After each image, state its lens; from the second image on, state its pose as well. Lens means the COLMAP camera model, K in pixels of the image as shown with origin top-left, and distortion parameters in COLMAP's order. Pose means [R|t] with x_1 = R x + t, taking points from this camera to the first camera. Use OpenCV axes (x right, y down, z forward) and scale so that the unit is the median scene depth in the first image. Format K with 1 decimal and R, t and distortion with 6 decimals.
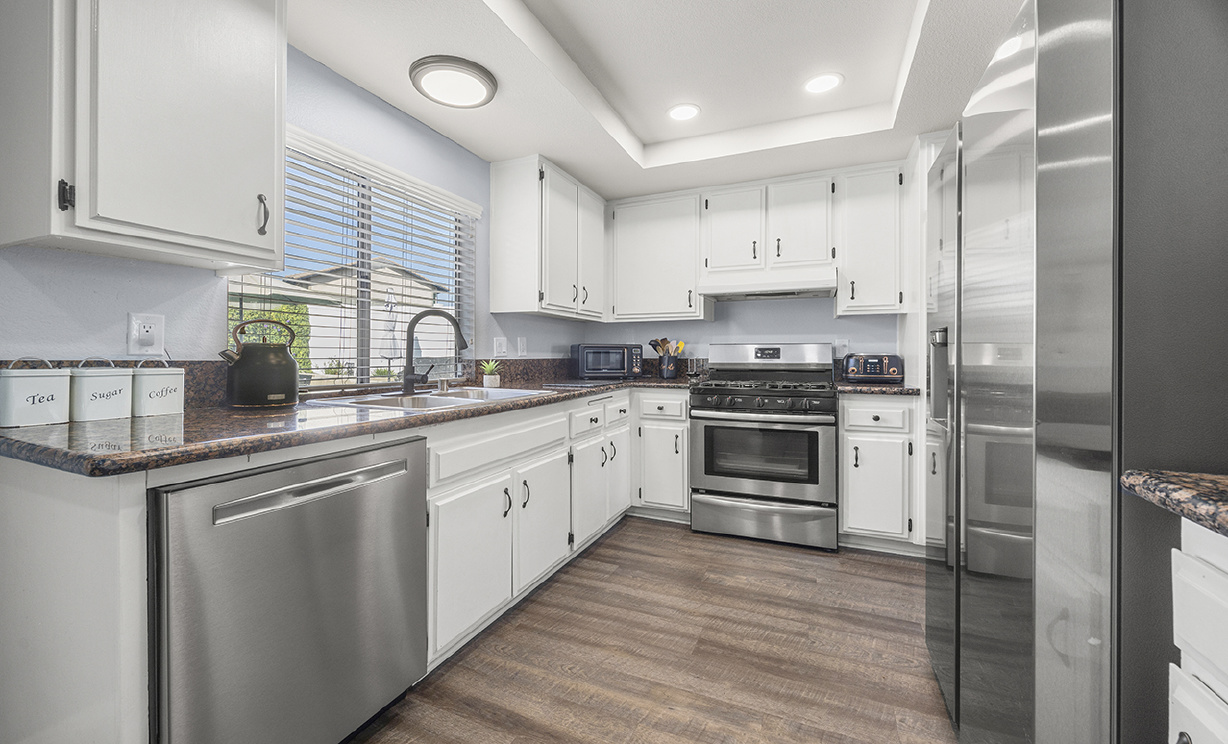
lens RADIAL K [[478.3, 0, 606.5], [0, 478.3, 352.8], [0, 0, 1]] dist [-0.009697, 0.000704]
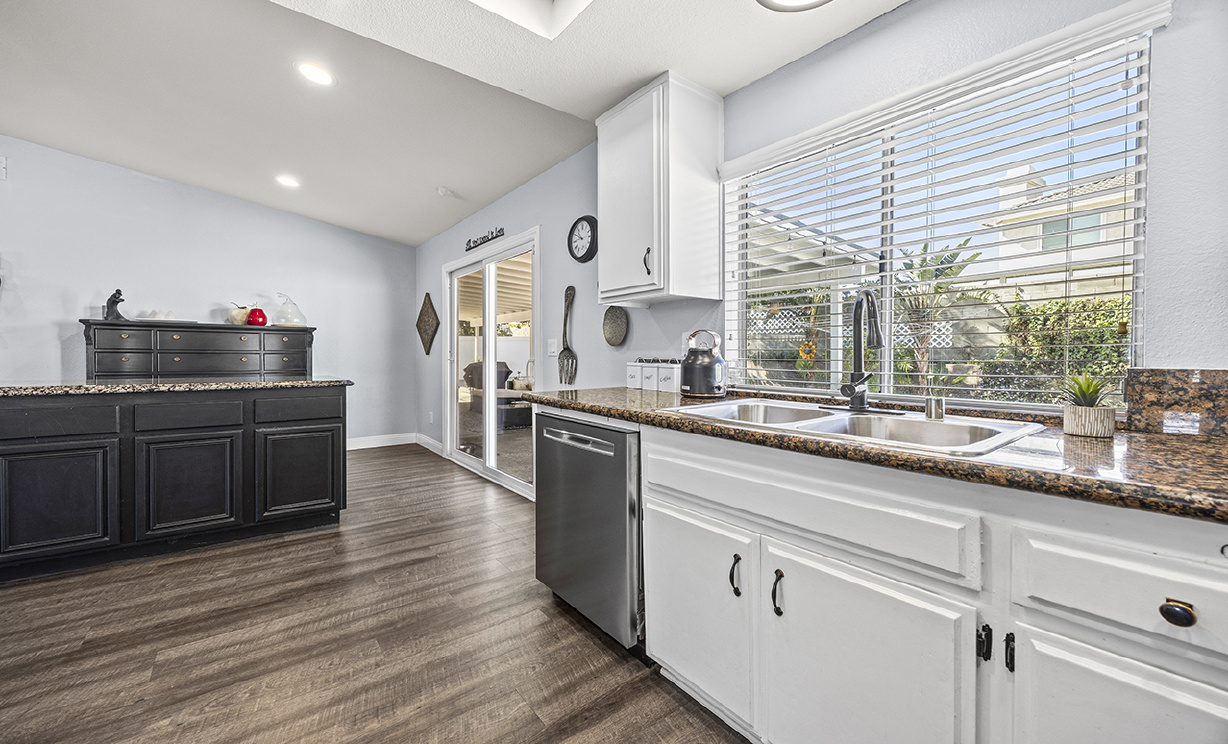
lens RADIAL K [[478.3, 0, 617.4], [0, 478.3, 360.4], [0, 0, 1]] dist [-0.009697, 0.000704]
pose [[-0.462103, 0.005671, -0.886808, 0.389586], [-0.000567, 0.999977, 0.006691, 0.005034], [0.886826, 0.003595, -0.462090, 0.972211]]
